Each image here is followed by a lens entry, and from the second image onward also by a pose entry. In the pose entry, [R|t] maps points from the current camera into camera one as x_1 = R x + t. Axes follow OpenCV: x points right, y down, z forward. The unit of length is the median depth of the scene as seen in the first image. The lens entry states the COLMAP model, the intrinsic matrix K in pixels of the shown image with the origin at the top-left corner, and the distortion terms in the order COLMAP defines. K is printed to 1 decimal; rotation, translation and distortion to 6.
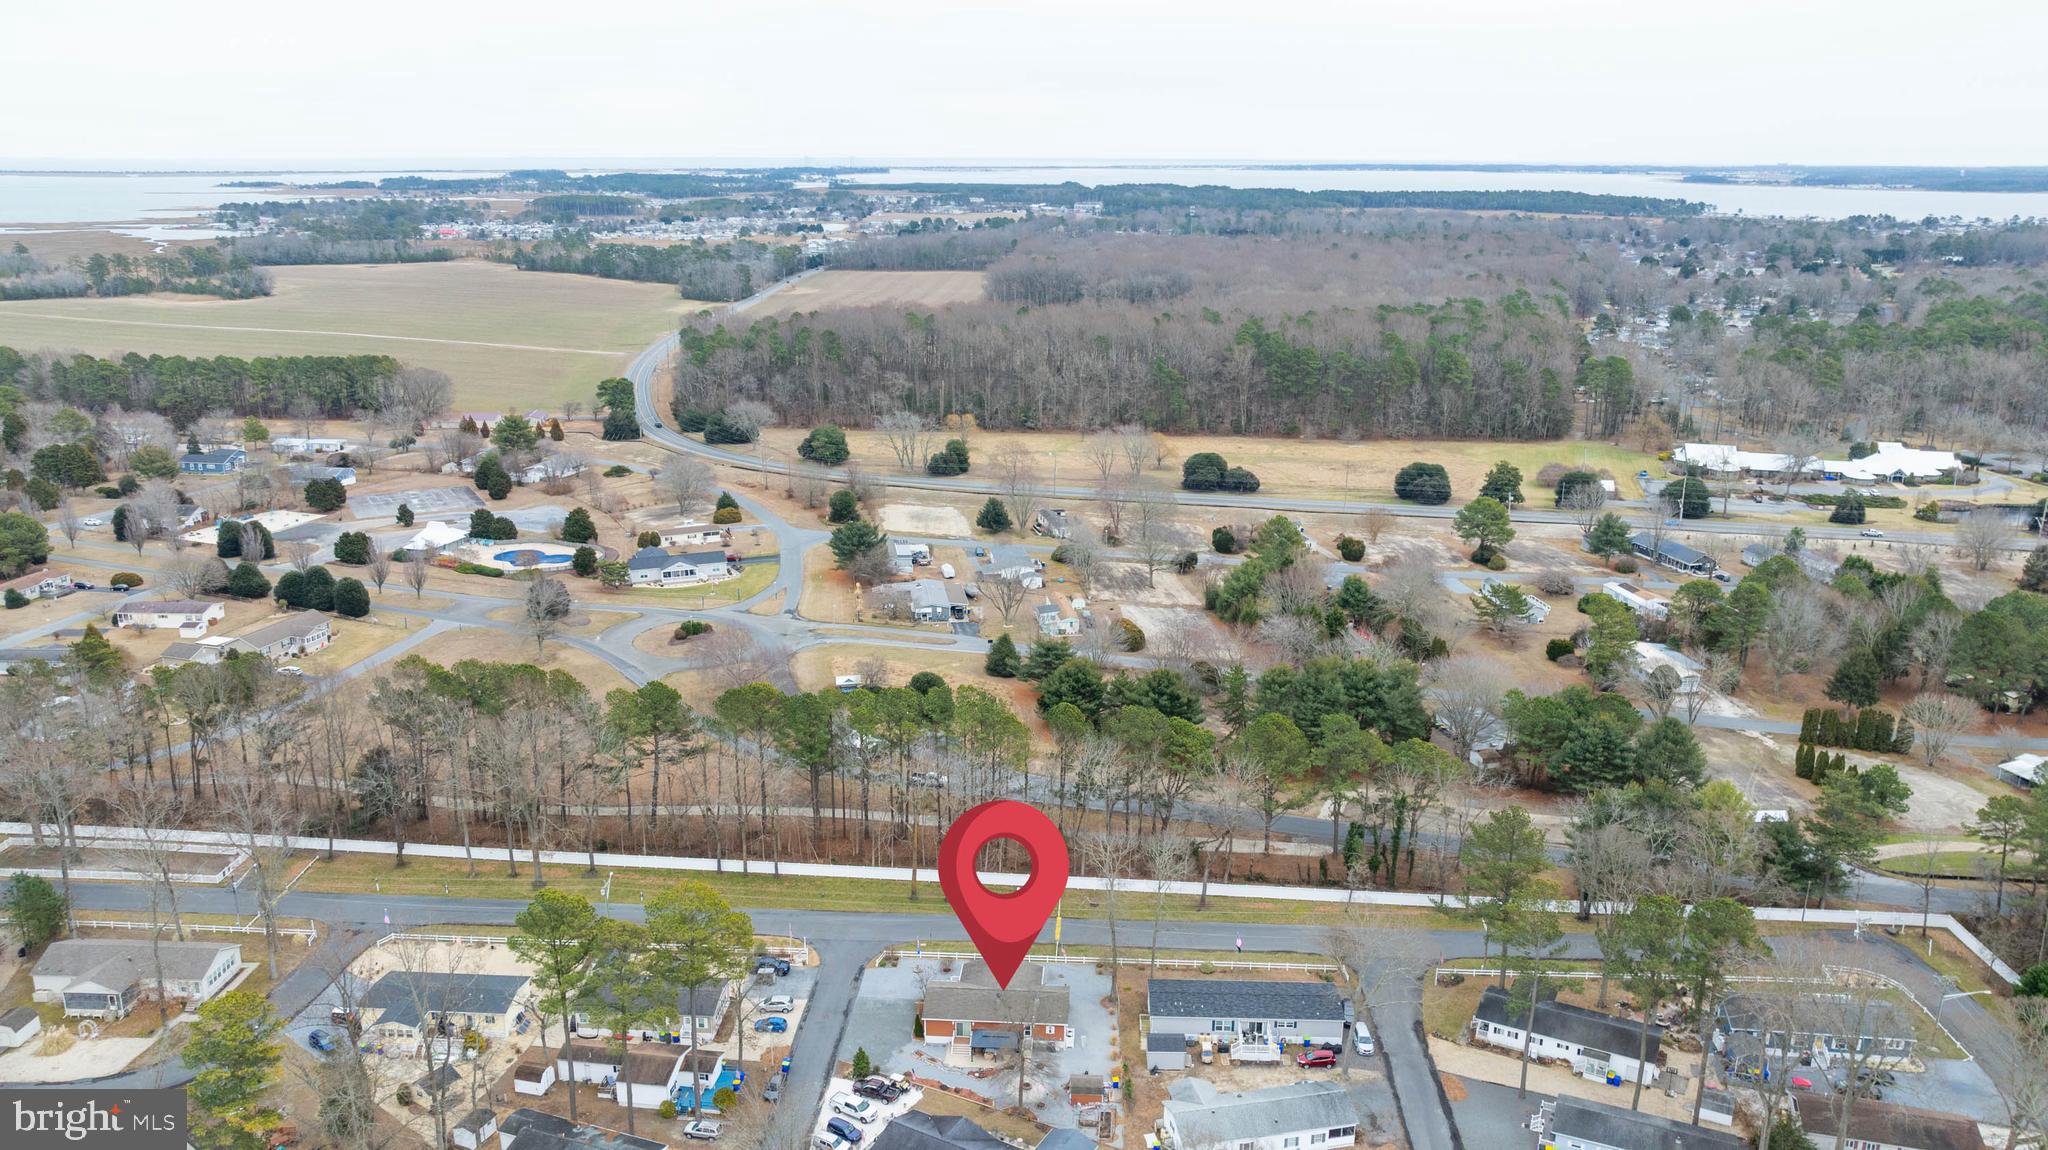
lens RADIAL K [[1482.3, 0, 1018.6], [0, 1482.3, 584.6], [0, 0, 1]] dist [-0.043294, 0.047138]
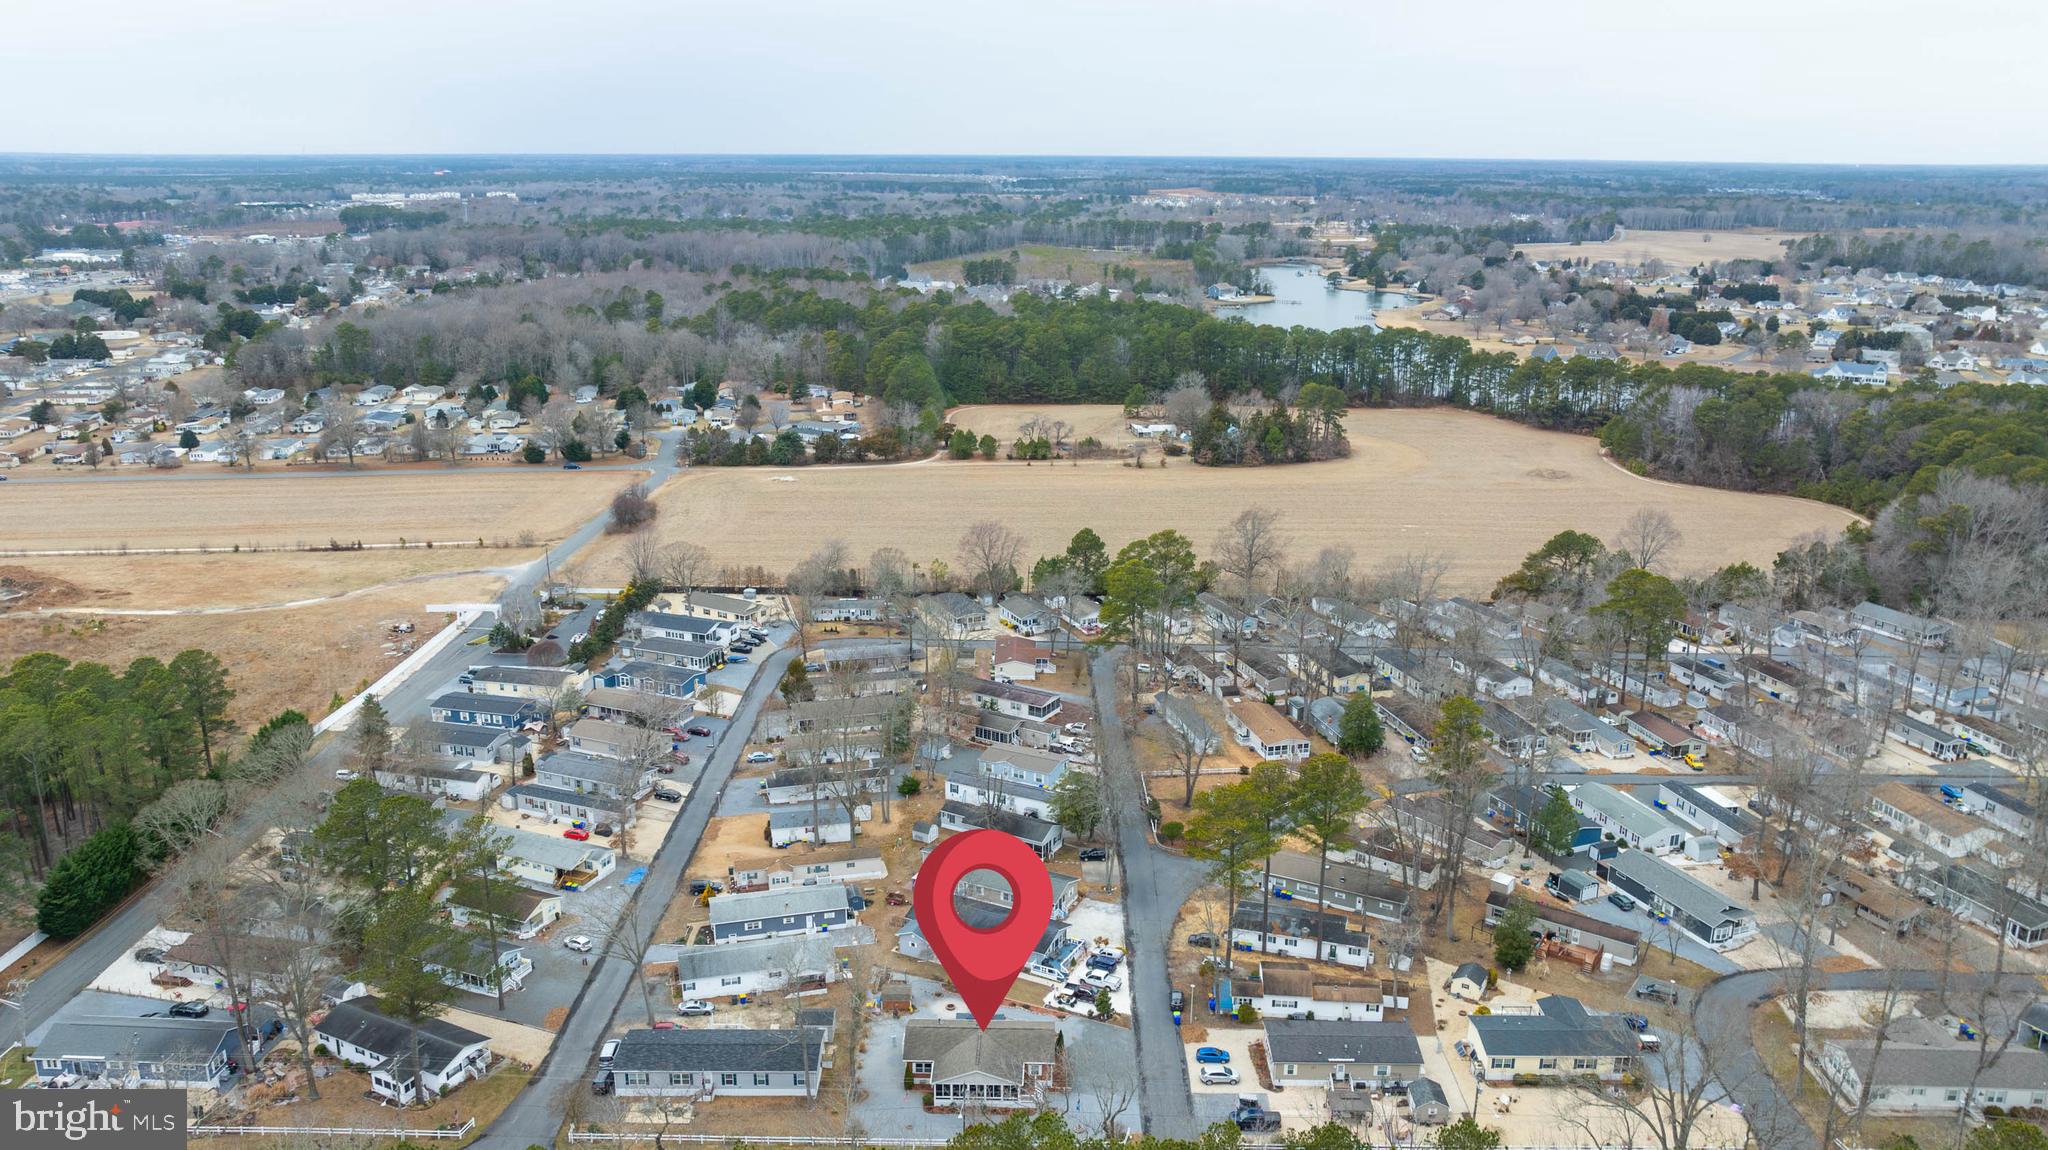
lens RADIAL K [[1467.1, 0, 1020.1], [0, 1467.1, 562.1], [0, 0, 1]] dist [-0.014123, -0.006430]
pose [[-0.998968, 0.004434, -0.045197, 0.001631], [-0.019866, 0.852289, 0.522694, -0.493718], [0.040838, 0.523053, -0.851321, 1.688750]]
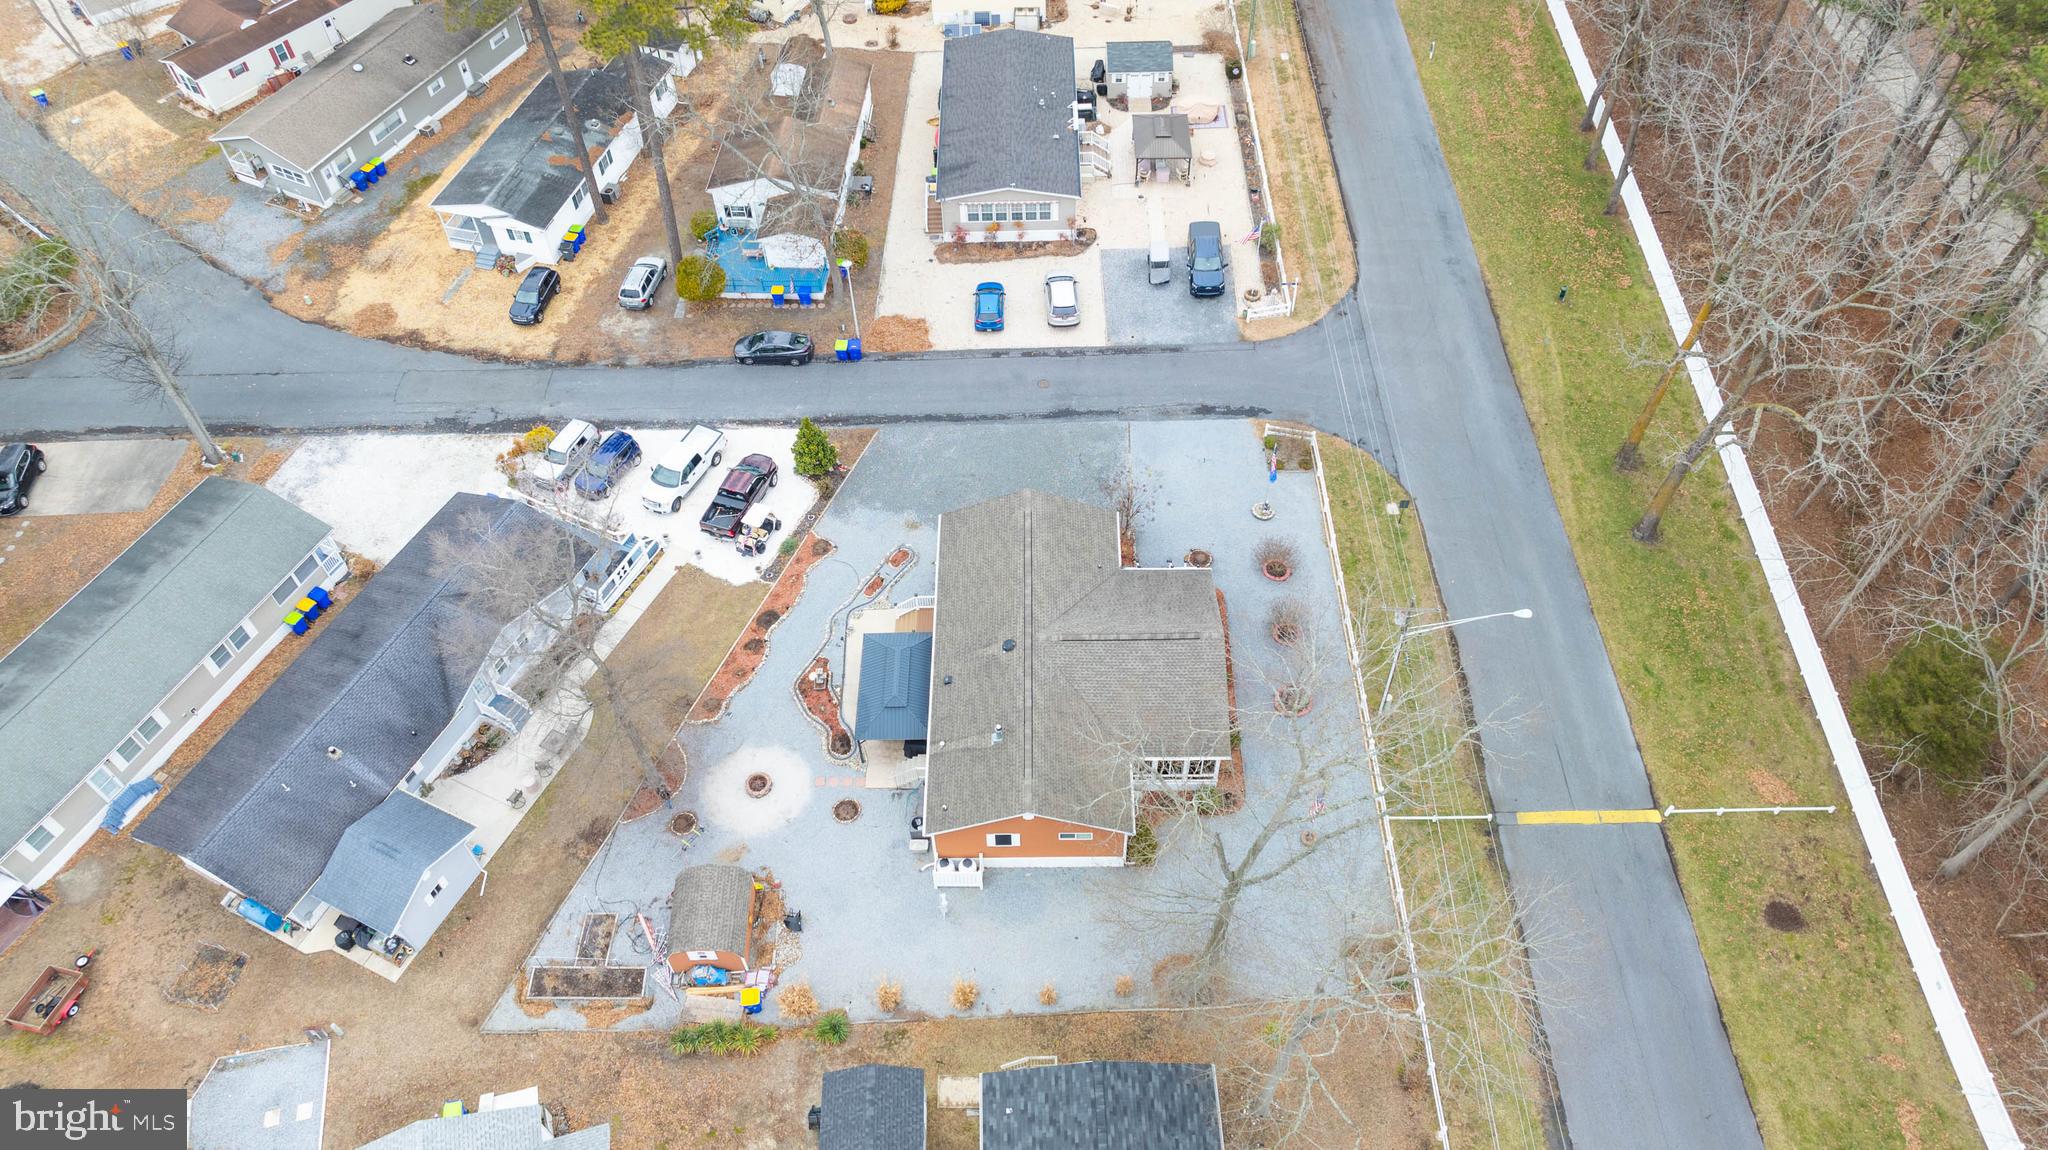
lens RADIAL K [[1467.1, 0, 1020.1], [0, 1467.1, 562.1], [0, 0, 1]] dist [-0.014123, -0.006430]
pose [[0.066267, 0.766590, -0.638709, 0.203419], [-0.258000, 0.631511, 0.731183, 0.002570], [0.963870, 0.116334, 0.239628, 0.929060]]
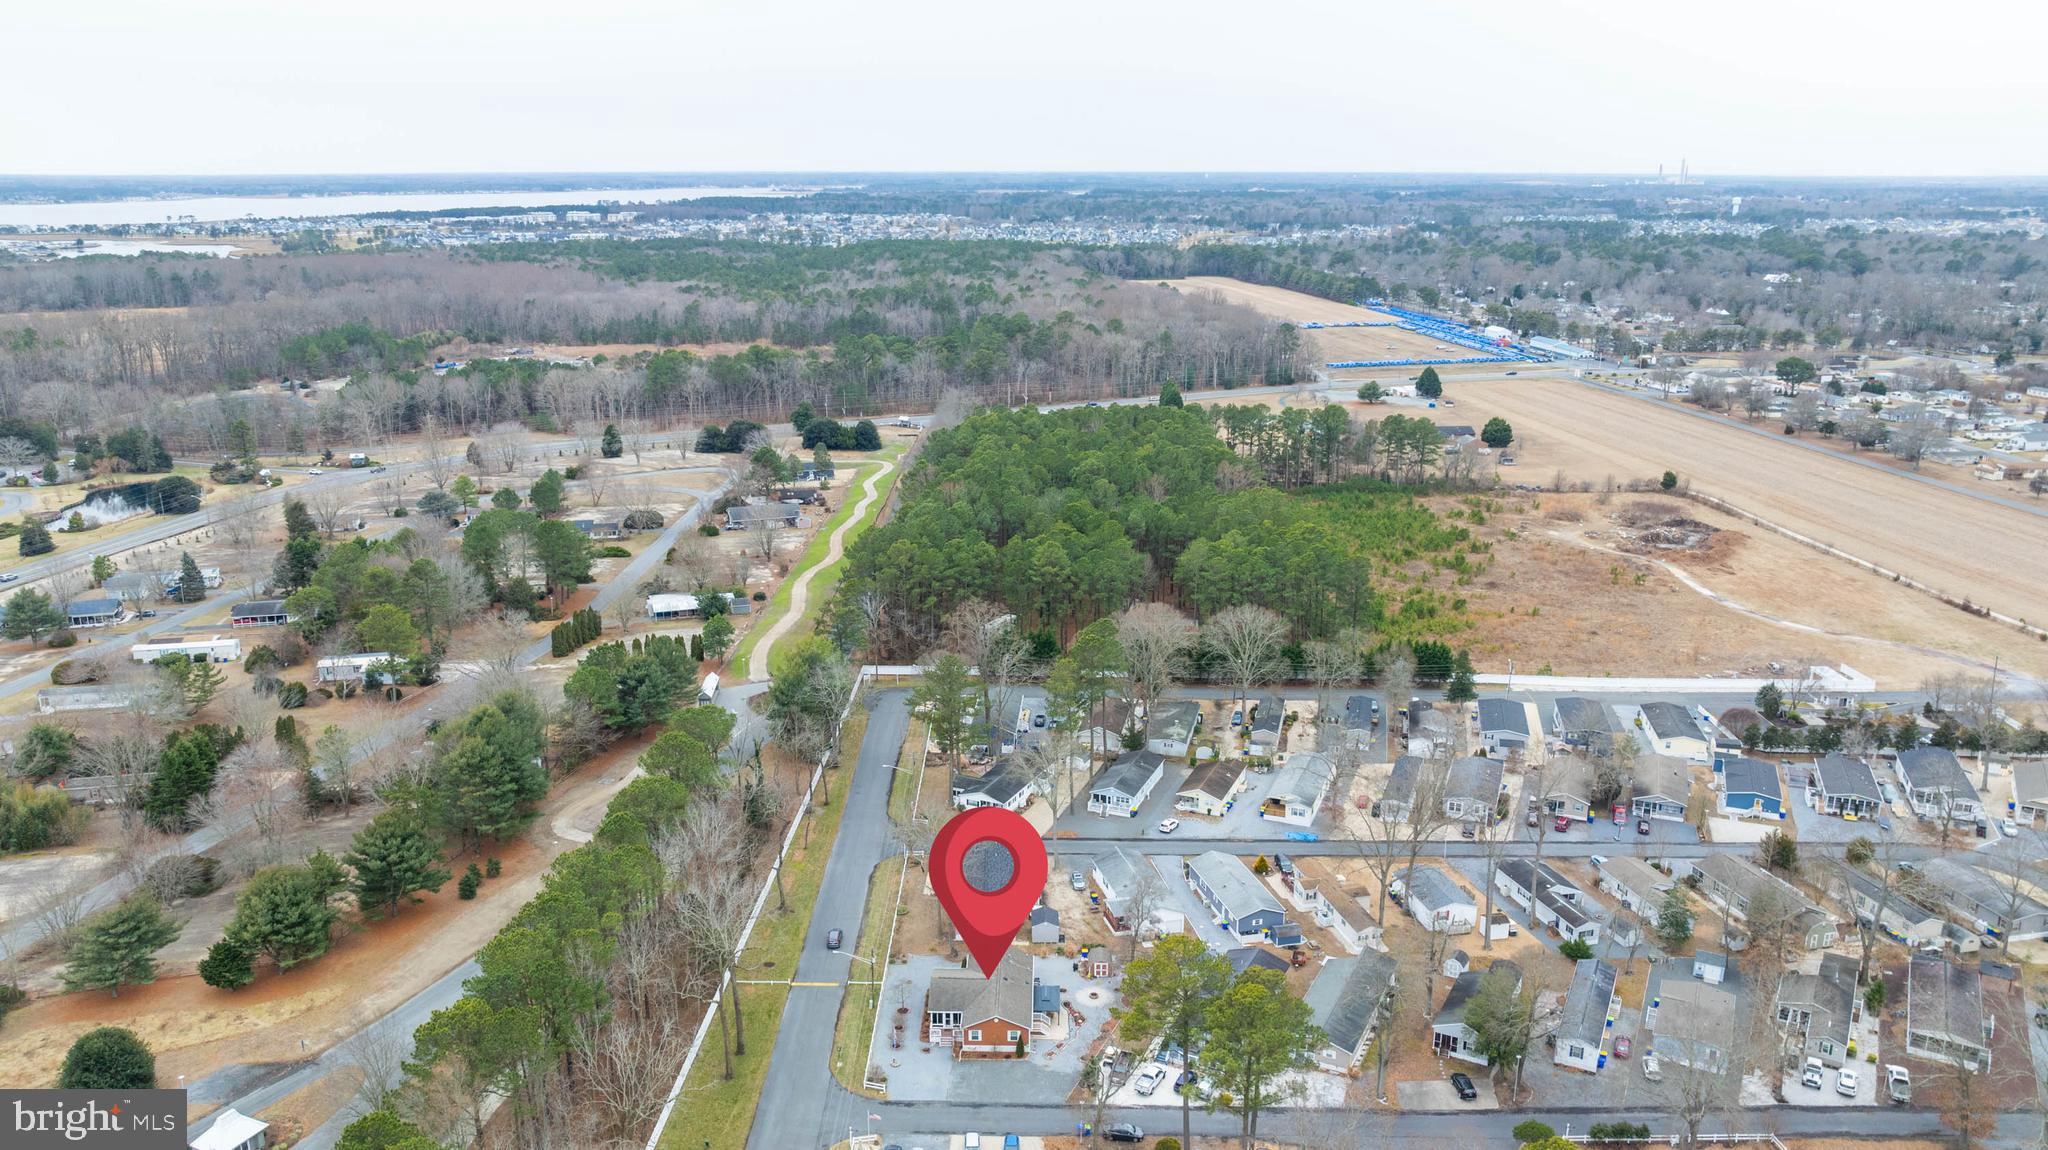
lens RADIAL K [[1482.3, 0, 1018.6], [0, 1482.3, 584.6], [0, 0, 1]] dist [-0.043294, 0.047138]
pose [[-0.047773, -0.271651, 0.961209, -0.950161], [0.280336, 0.919985, 0.273933, -0.261643], [-0.958712, 0.282548, 0.032203, 0.893719]]
